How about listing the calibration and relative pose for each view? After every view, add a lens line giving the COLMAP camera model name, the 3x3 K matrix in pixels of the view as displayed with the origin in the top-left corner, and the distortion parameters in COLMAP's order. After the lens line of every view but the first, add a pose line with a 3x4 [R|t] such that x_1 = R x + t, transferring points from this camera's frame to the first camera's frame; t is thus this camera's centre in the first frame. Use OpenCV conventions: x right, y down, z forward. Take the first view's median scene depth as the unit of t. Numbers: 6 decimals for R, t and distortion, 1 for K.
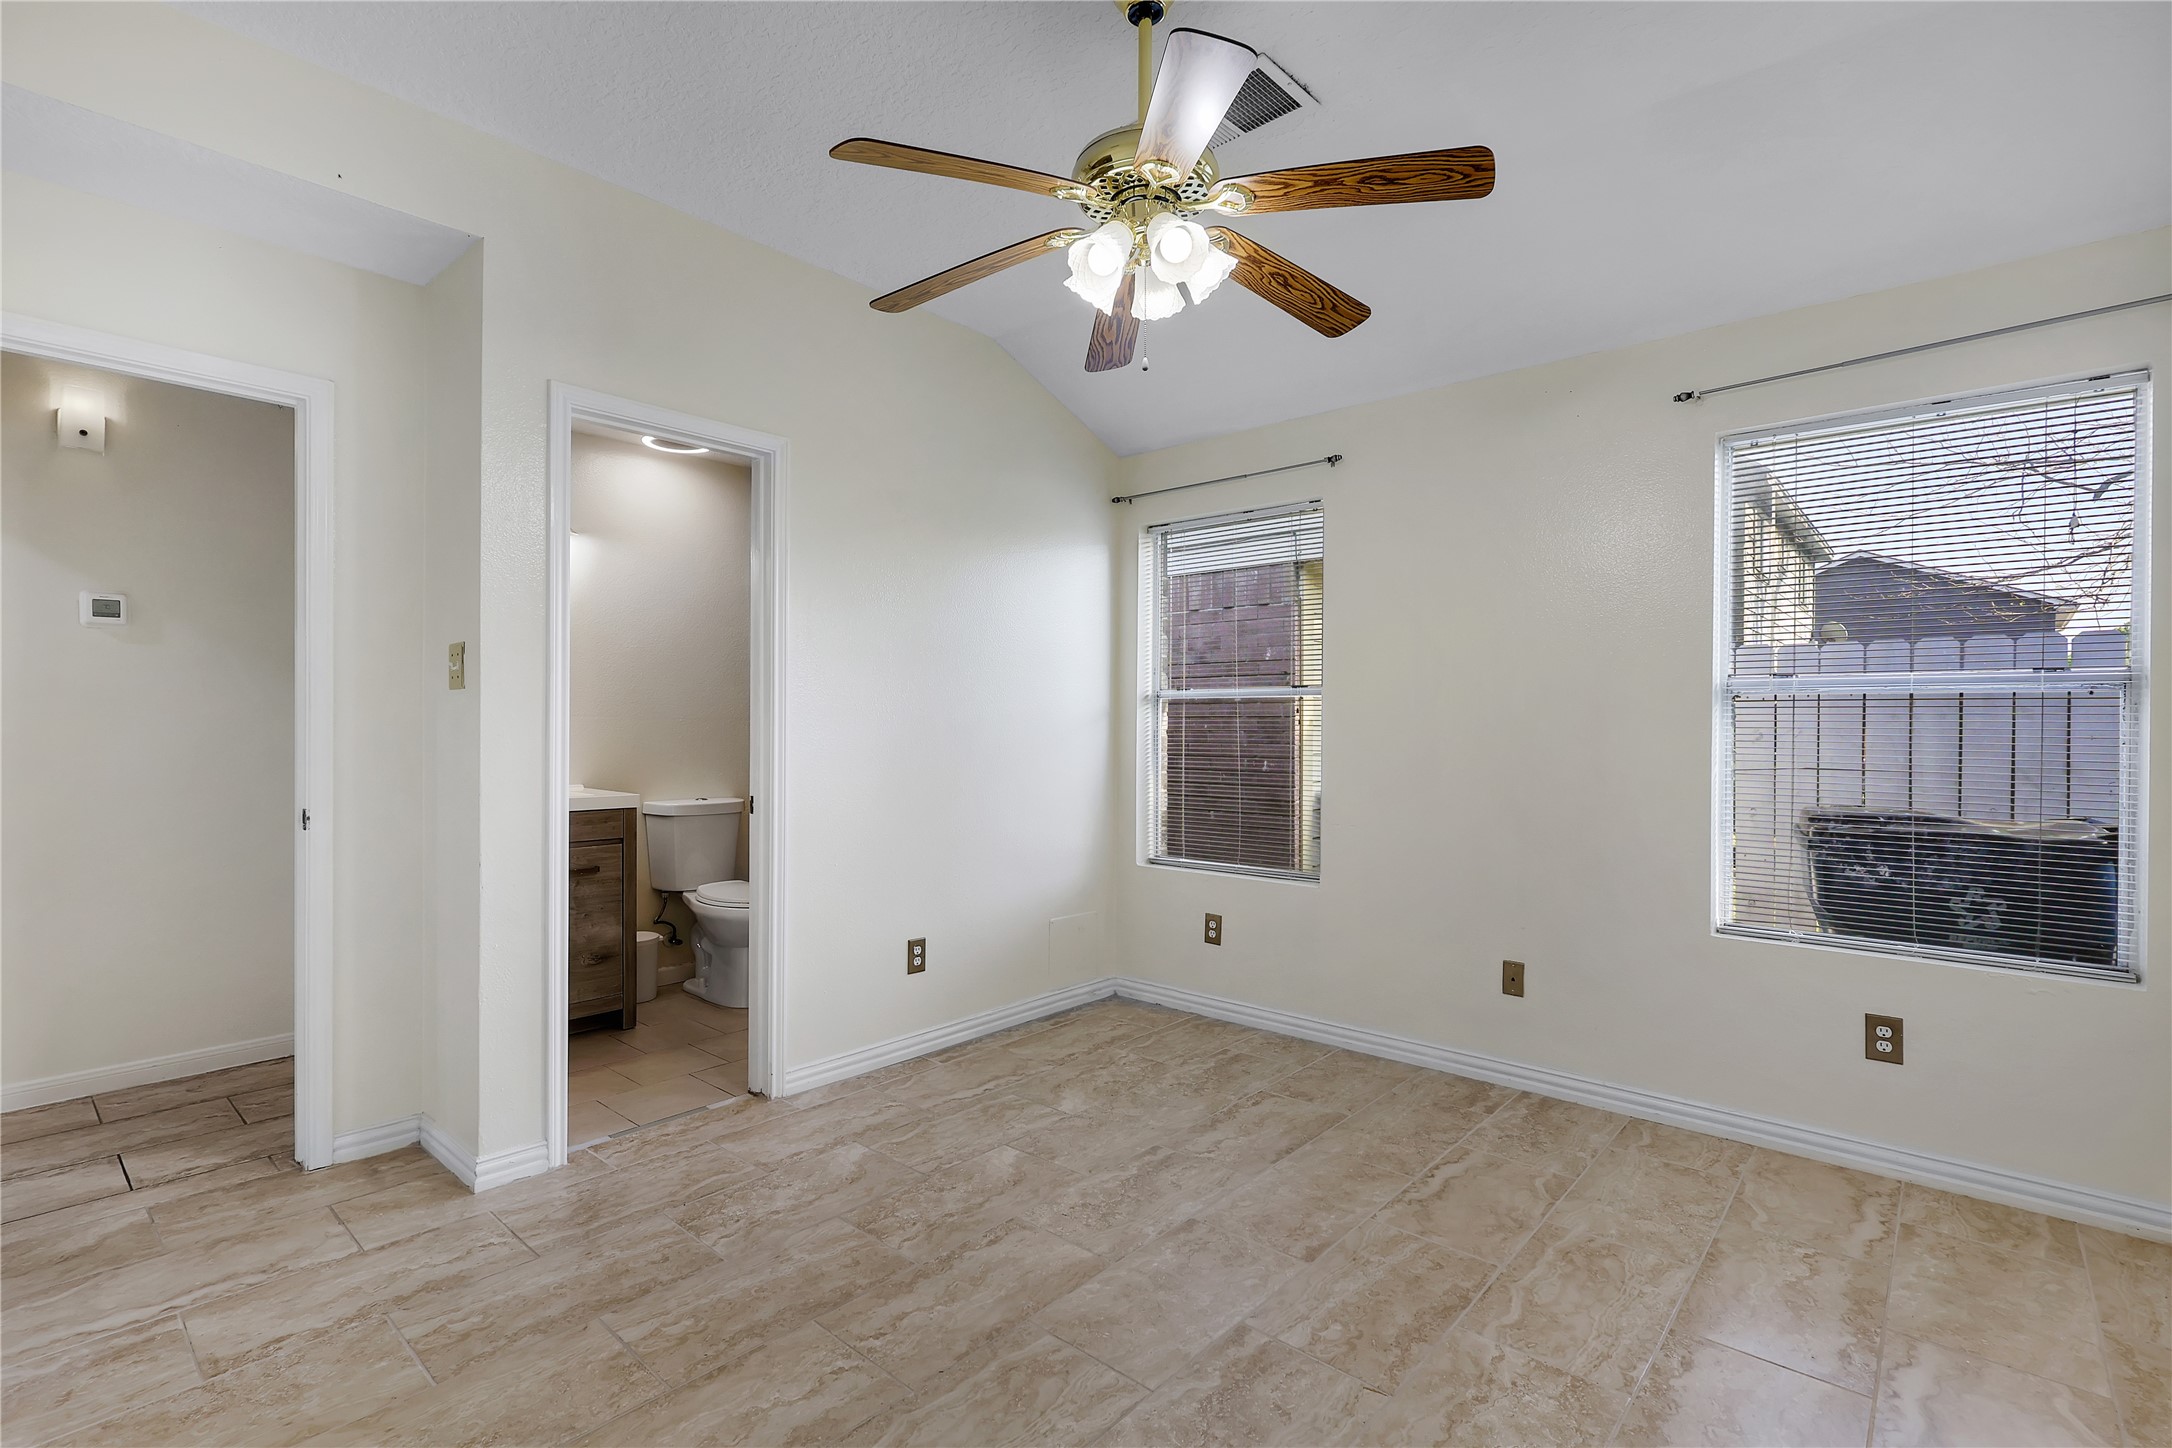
lens RADIAL K [[1013.6, 0, 1085.8], [0, 1013.6, 717.6], [0, 0, 1]] dist [-0.000197, 0.000741]
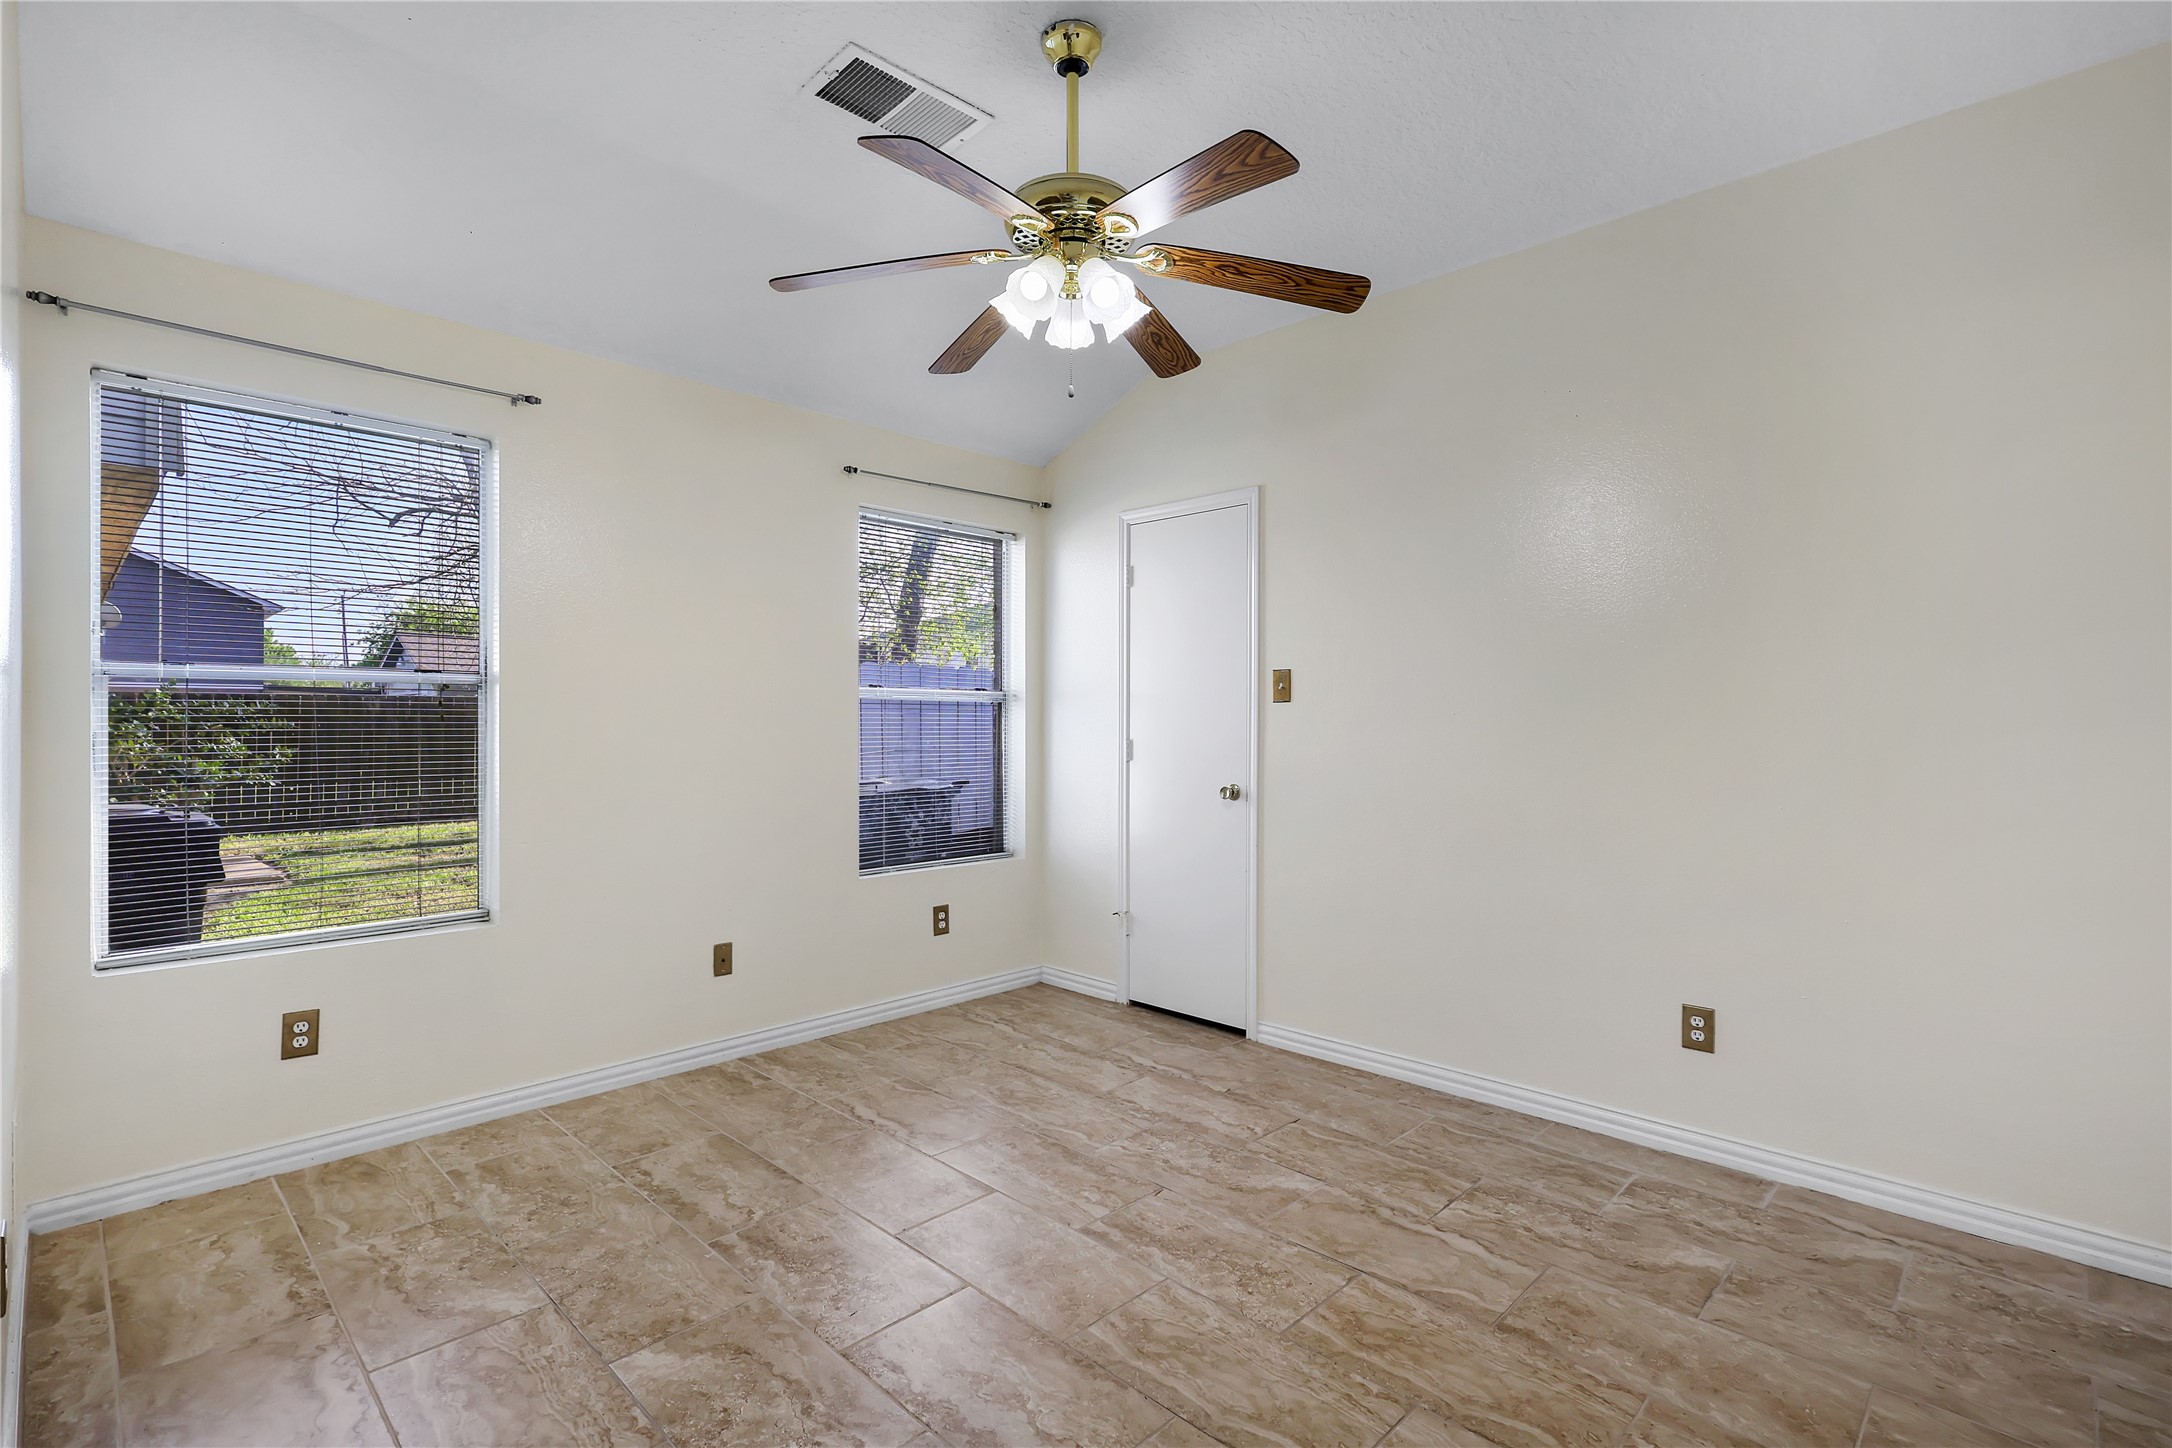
lens RADIAL K [[1013.6, 0, 1085.8], [0, 1013.6, 717.6], [0, 0, 1]] dist [-0.000197, 0.000741]
pose [[0.044169, -0.002444, 0.999021, -0.694871], [-0.009357, 0.999952, 0.002860, -0.004424], [-0.998980, -0.009474, 0.044144, 0.635959]]
